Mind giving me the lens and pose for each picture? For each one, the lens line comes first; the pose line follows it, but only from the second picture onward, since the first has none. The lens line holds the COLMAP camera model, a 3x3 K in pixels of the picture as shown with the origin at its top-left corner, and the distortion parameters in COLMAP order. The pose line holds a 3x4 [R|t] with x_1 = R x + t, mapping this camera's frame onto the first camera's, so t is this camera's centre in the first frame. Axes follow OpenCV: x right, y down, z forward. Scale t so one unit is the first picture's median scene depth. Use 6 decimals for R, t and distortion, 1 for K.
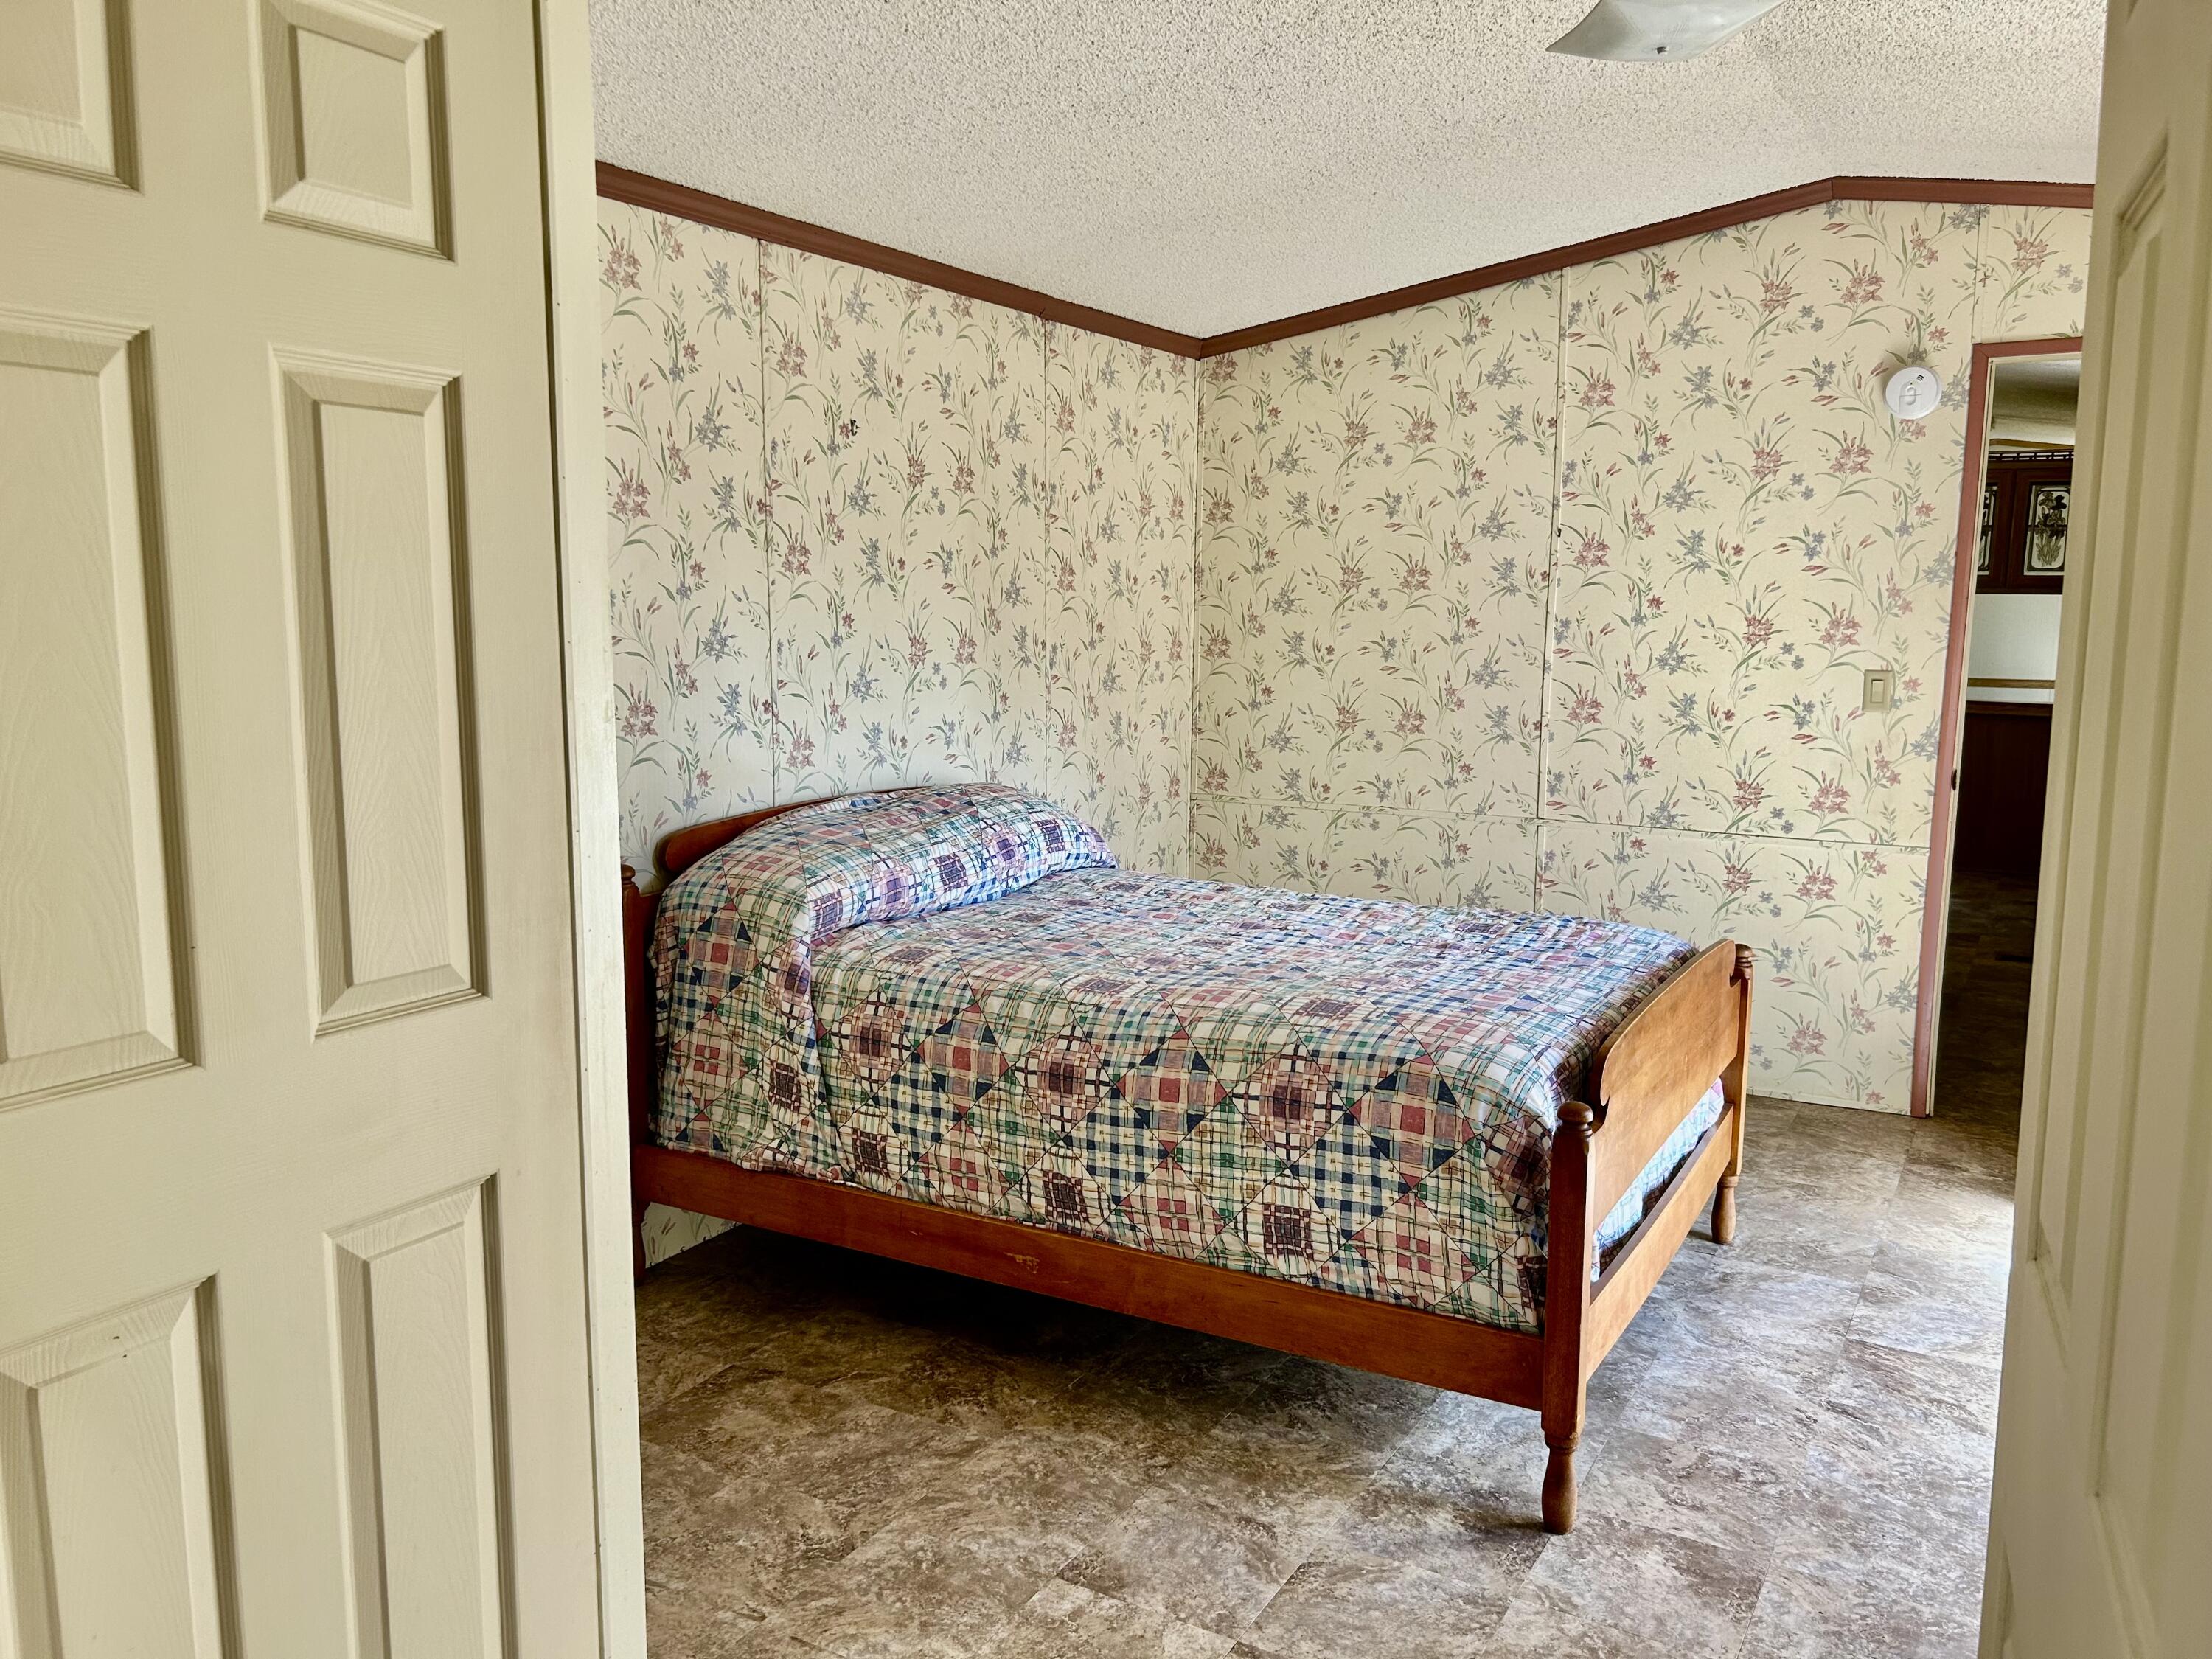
lens RADIAL K [[1646.3, 0, 1100.0], [0, 1646.3, 832.4], [0, 0, 1]] dist [0.006650, -0.036251]
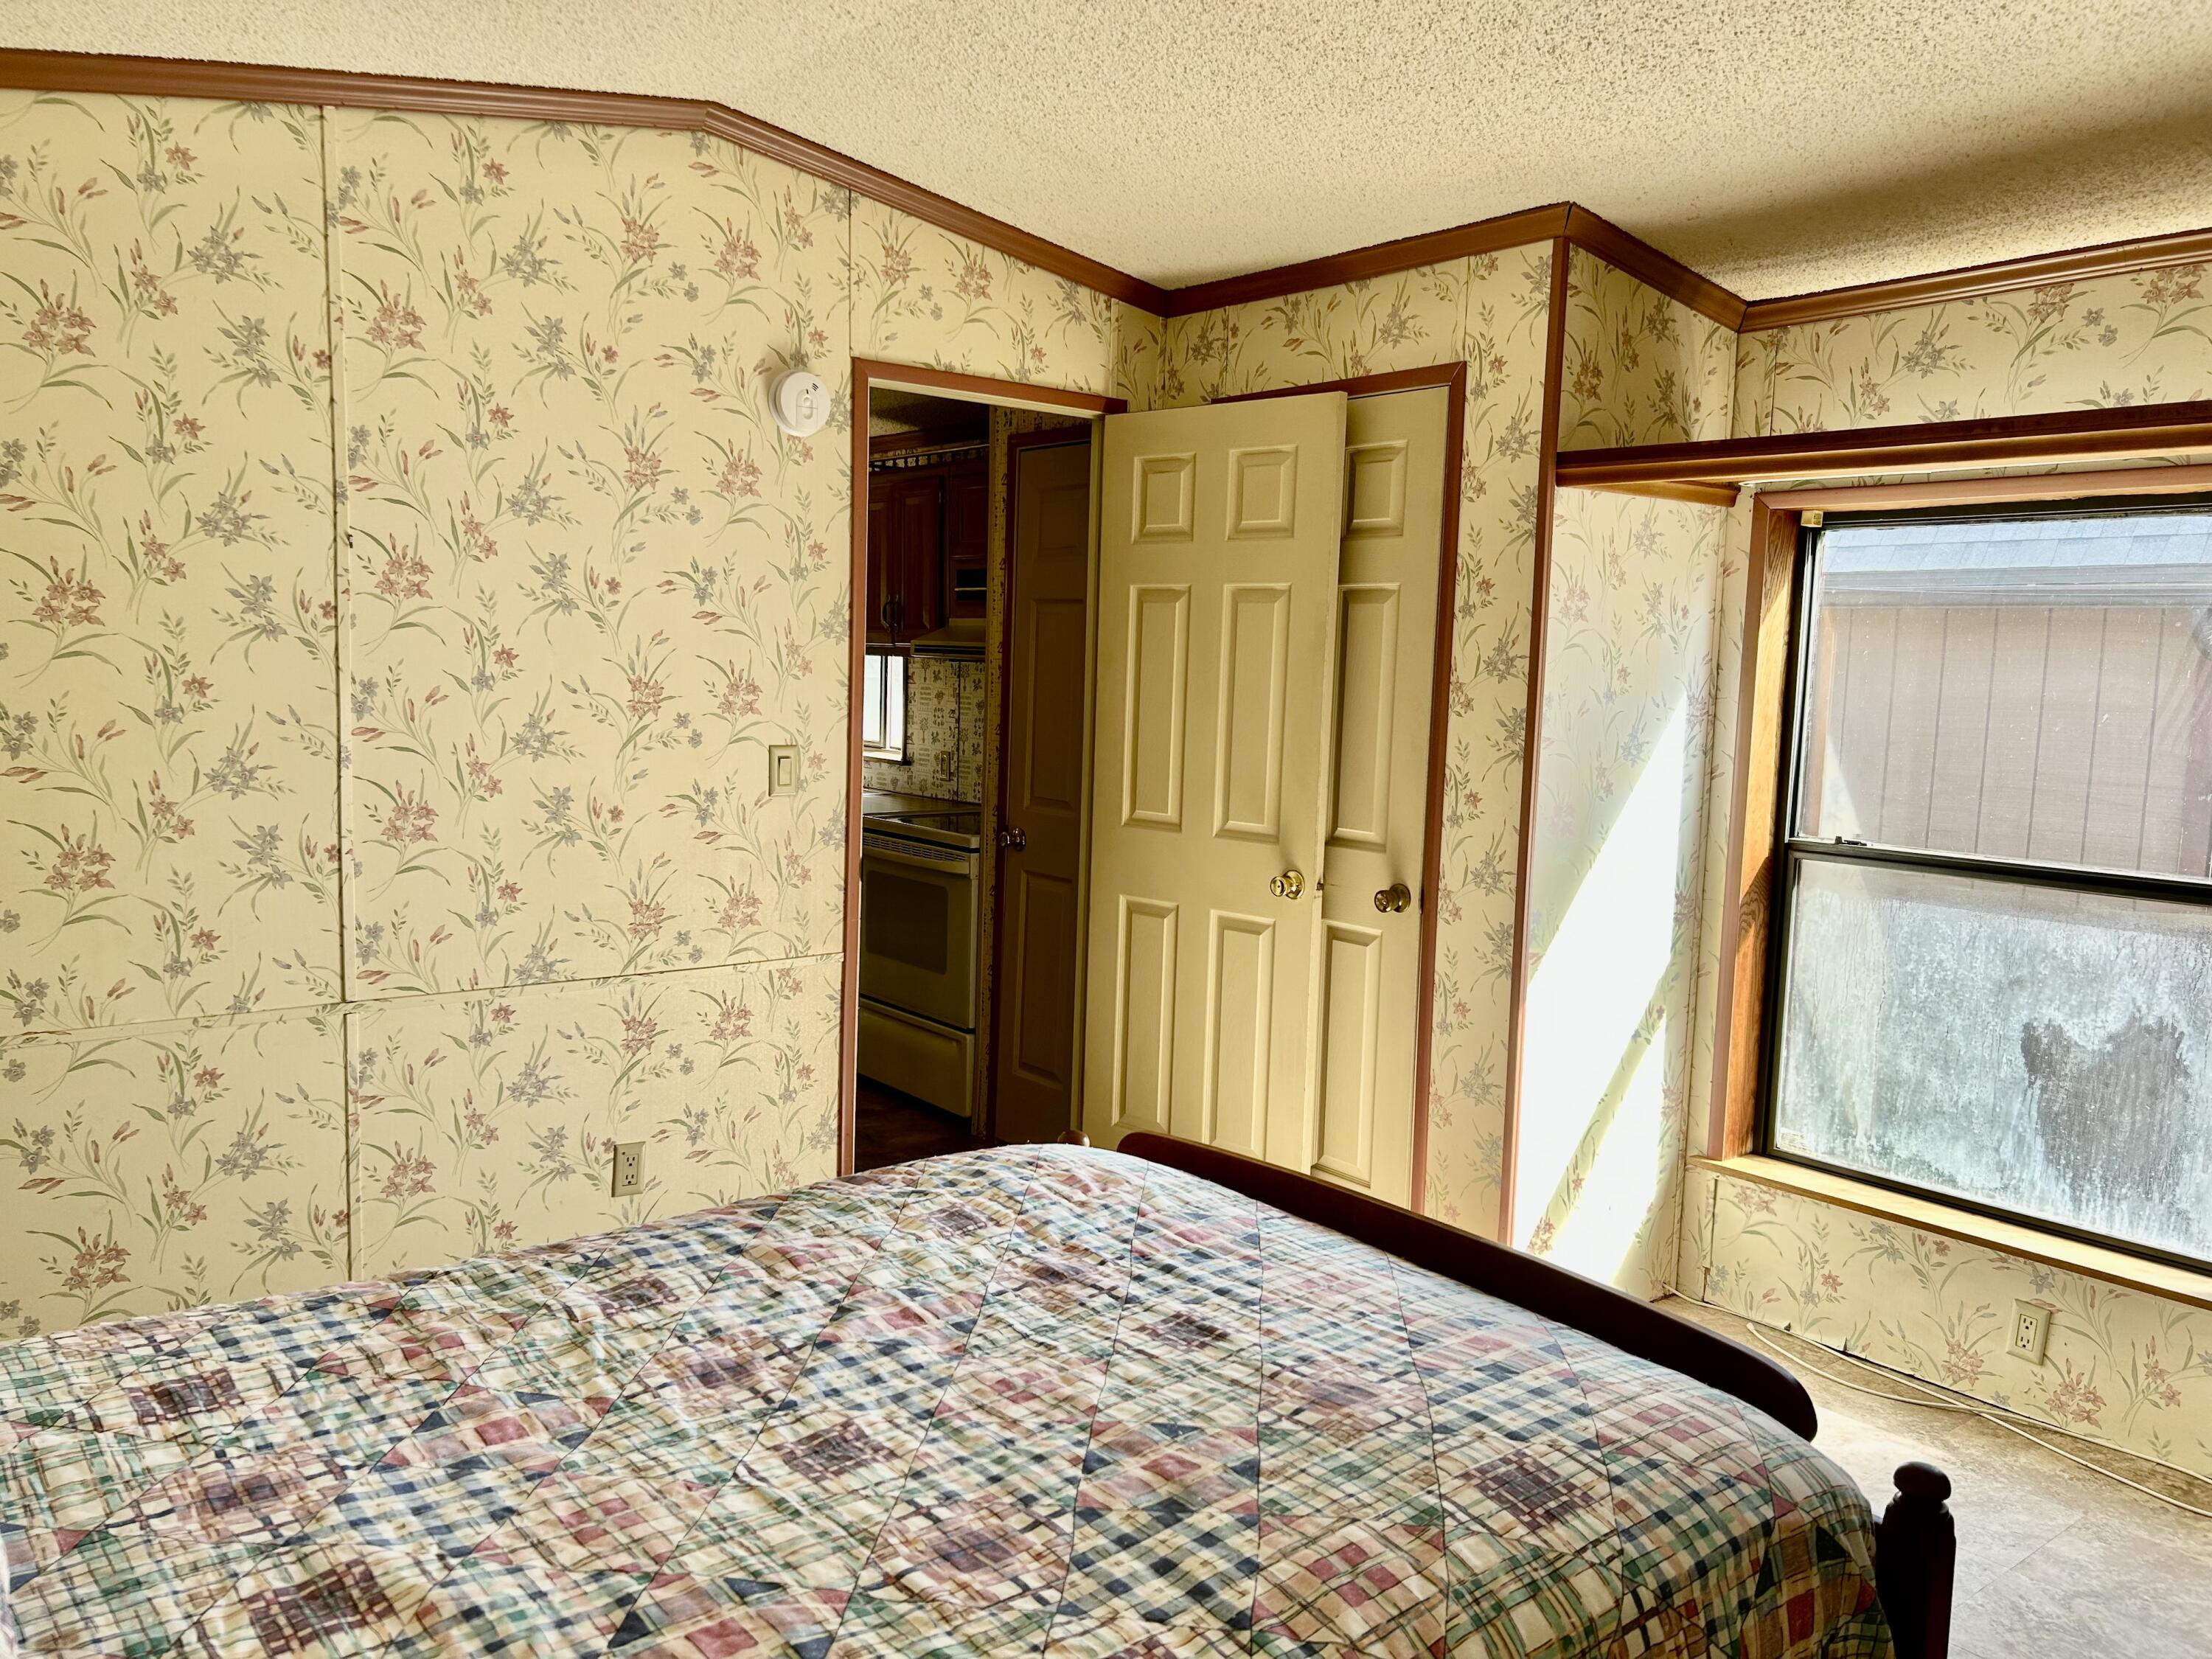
lens RADIAL K [[1646.3, 0, 1104.0], [0, 1646.3, 841.4], [0, 0, 1]] dist [0.006650, -0.036251]
pose [[0.334541, -0.102341, 0.936808, -0.218290], [0.100081, 0.992322, 0.072666, -0.088046], [-0.937052, 0.069447, 0.342215, 0.540505]]
